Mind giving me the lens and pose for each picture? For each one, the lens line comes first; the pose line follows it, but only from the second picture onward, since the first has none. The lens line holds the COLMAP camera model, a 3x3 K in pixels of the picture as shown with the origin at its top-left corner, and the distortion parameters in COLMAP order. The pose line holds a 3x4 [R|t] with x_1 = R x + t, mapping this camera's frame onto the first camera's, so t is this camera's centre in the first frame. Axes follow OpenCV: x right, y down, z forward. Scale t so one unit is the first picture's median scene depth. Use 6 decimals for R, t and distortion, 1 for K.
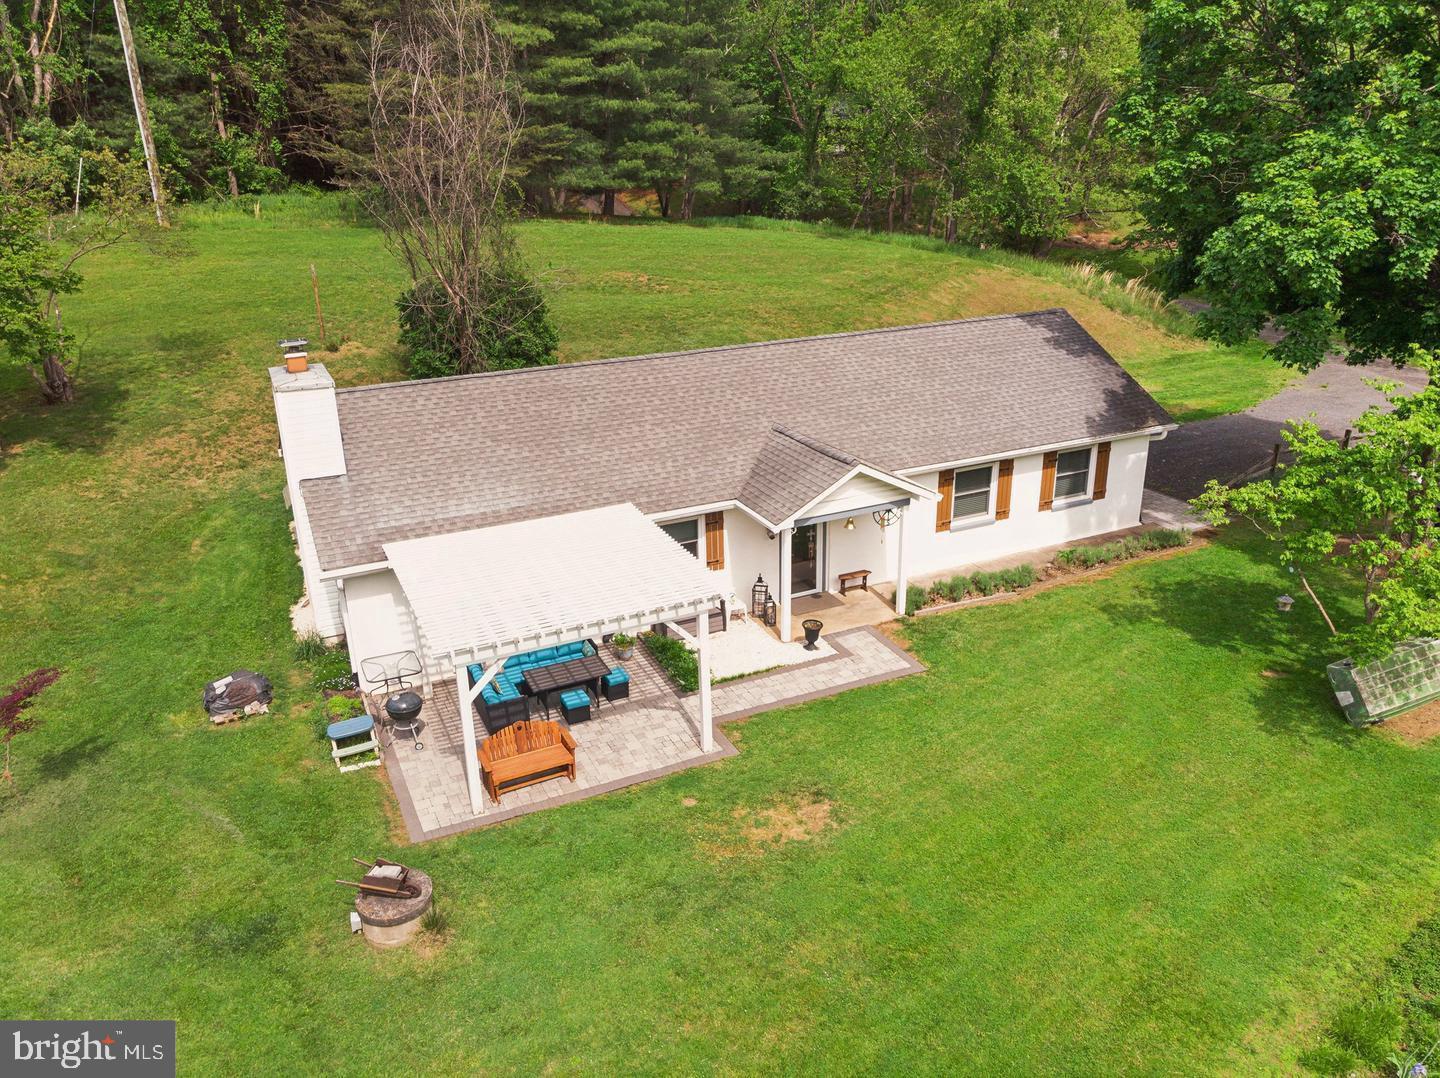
lens RADIAL K [[1067.8, 0, 720.0], [0, 1067.8, 539.0], [0, 0, 1]] dist [-0.030650, 0.056399]
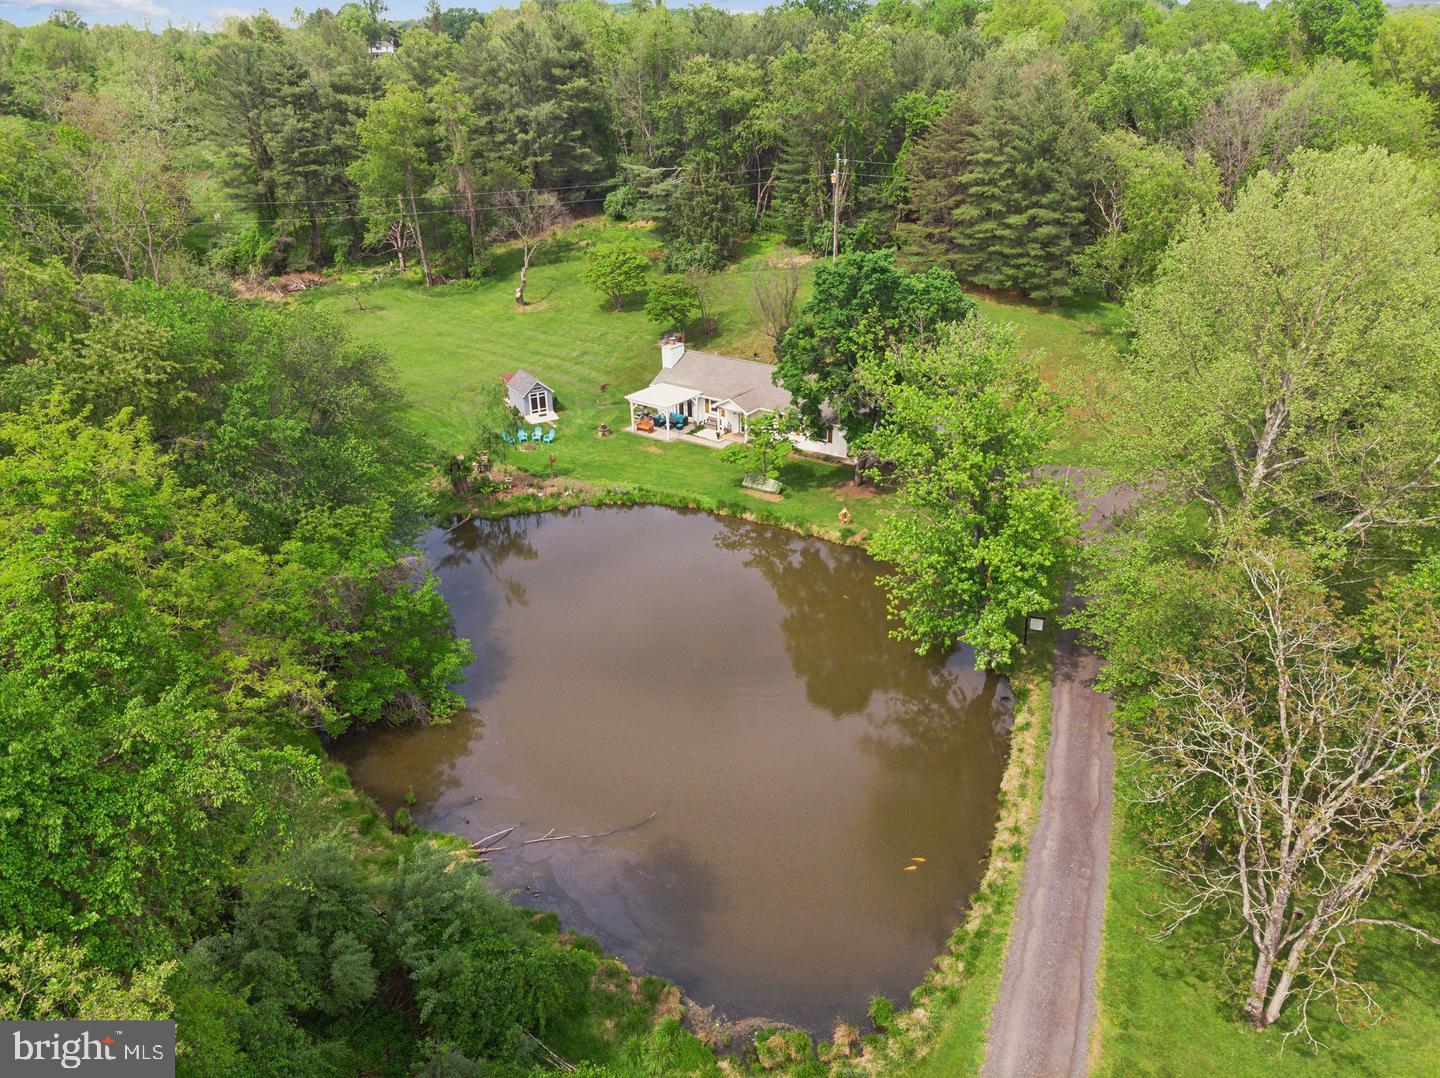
lens RADIAL K [[1075.0, 0, 720.0], [0, 1075.0, 539.0], [0, 0, 1]] dist [0.044424, 0.000506]
pose [[0.456379, 0.391317, -0.799118, 3.503310], [-0.306918, 0.912214, 0.271416, -0.664616], [0.835176, 0.121395, 0.536418, -1.167111]]
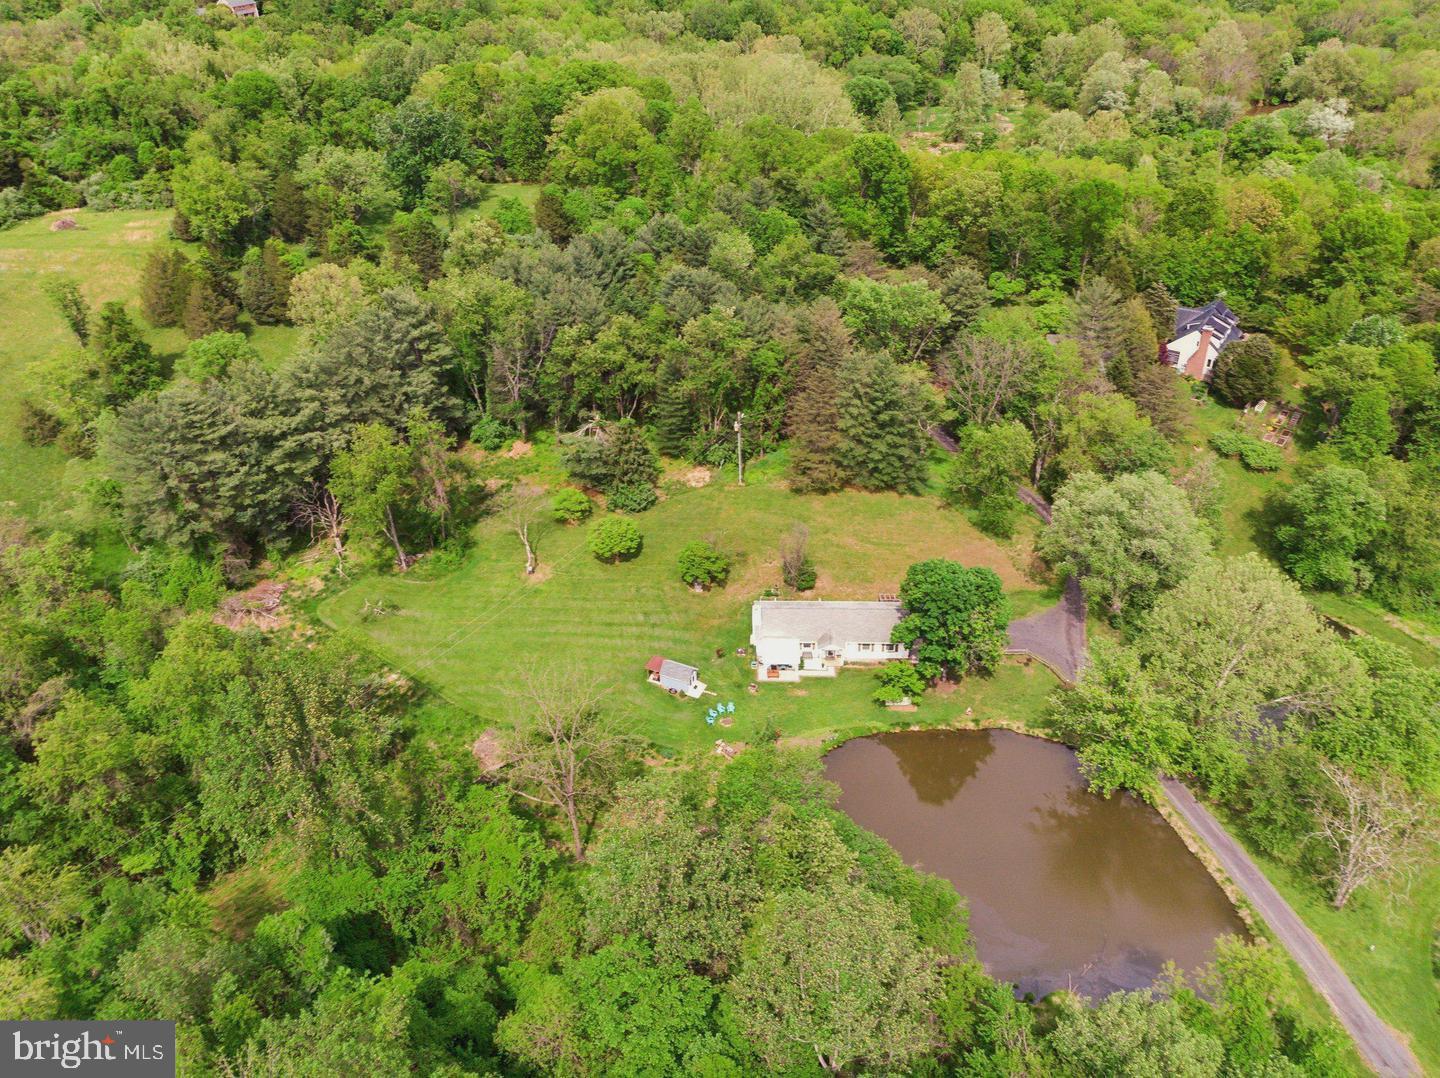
lens RADIAL K [[1069.4, 0, 686.6], [0, 1069.4, 545.7], [0, 0, 1]] dist [-0.001686, 0.001258]
pose [[0.879599, 0.261908, -0.397127, 1.679806], [-0.163131, 0.950245, 0.265374, -2.107806], [0.446871, -0.168639, 0.878560, -4.755219]]
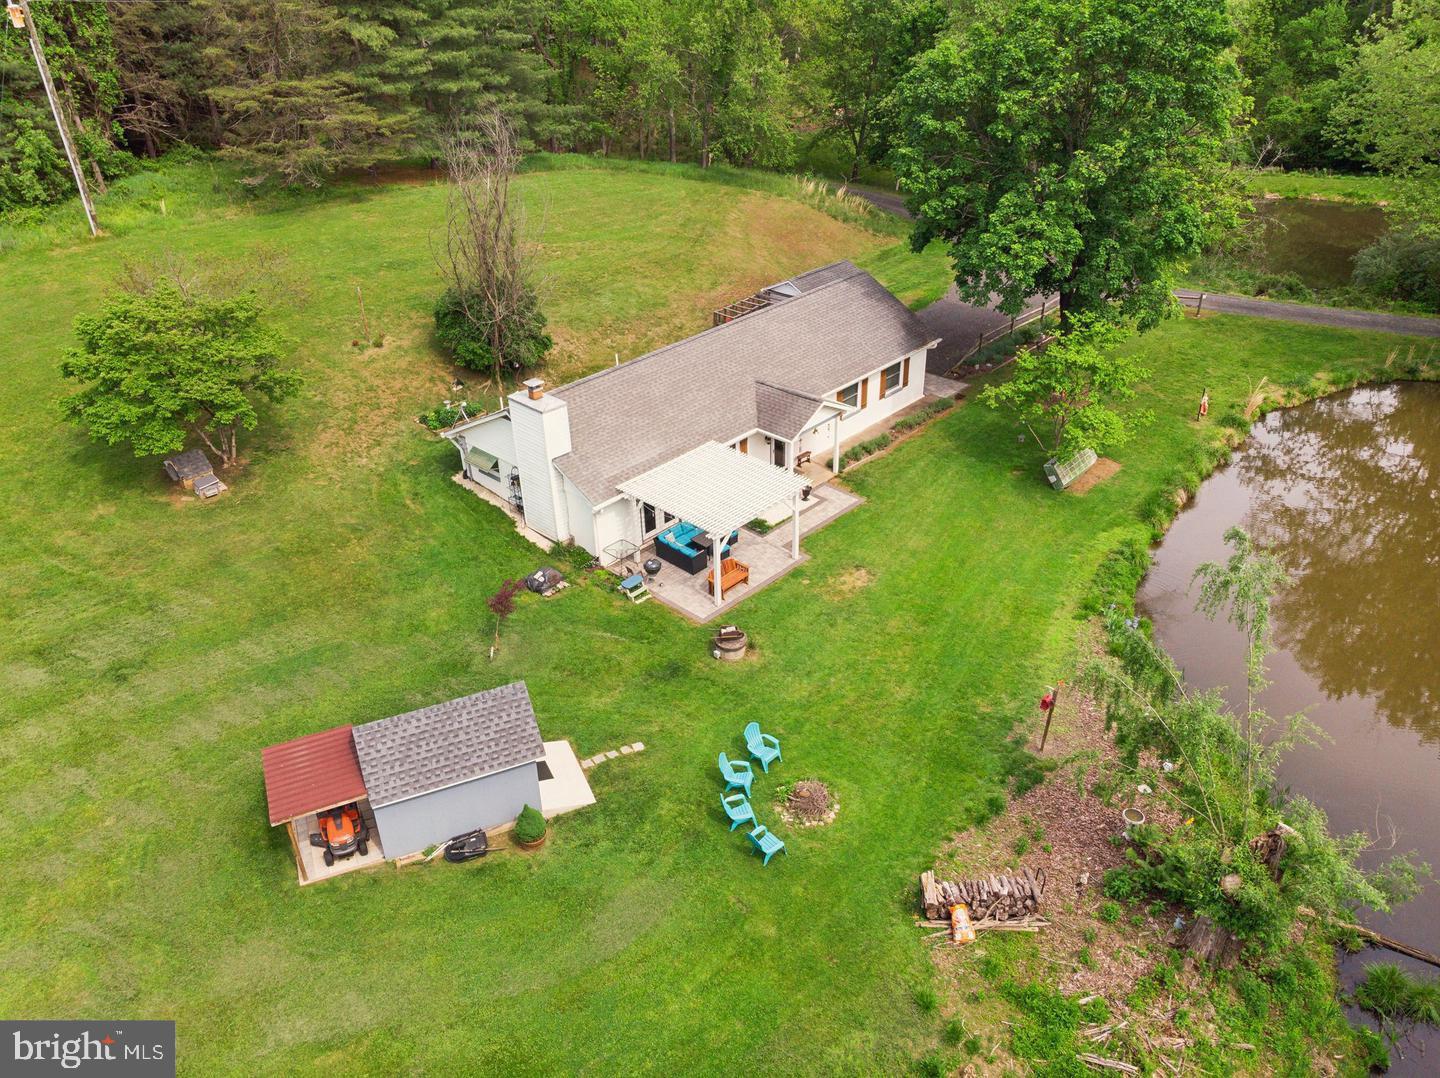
lens RADIAL K [[1074.9, 0, 720.0], [0, 1074.9, 539.0], [0, 0, 1]] dist [0.001945, 0.007329]
pose [[0.933551, -0.187924, 0.305234, -0.634017], [0.136121, 0.973623, 0.183109, -0.194076], [-0.331594, -0.129393, 0.934507, -0.721673]]
